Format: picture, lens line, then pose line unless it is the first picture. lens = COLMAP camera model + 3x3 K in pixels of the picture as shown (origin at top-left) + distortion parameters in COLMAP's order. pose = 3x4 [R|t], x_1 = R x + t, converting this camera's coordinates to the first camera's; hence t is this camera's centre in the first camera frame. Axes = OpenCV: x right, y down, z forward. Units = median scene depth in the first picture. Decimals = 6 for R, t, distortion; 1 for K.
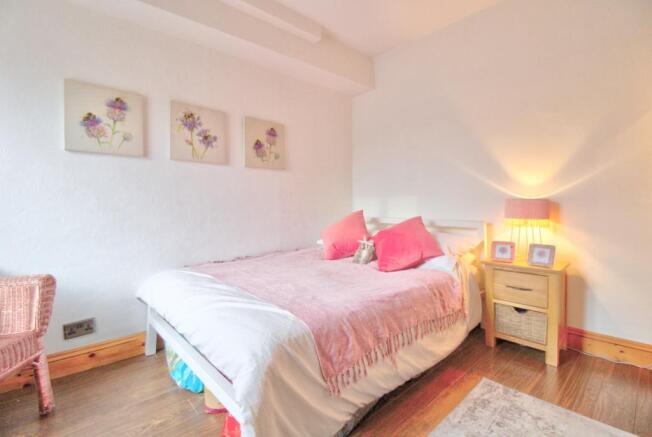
lens RADIAL K [[309.6, 0, 343.7], [0, 309.6, 210.1], [0, 0, 1]] dist [0.002249, -0.000155]
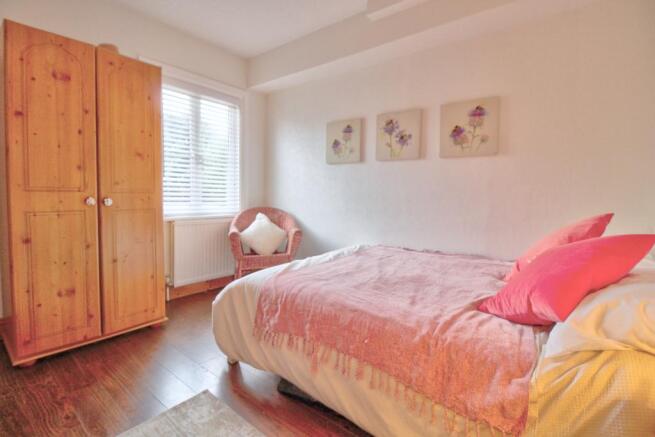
lens RADIAL K [[311.1, 0, 329.0], [0, 311.1, 214.5], [0, 0, 1]] dist [0.002249, -0.000155]
pose [[0.149002, 0.058091, -0.987129, 0.641080], [-0.042878, 0.997714, 0.052242, -0.000843], [0.987907, 0.034542, 0.151152, 0.561981]]
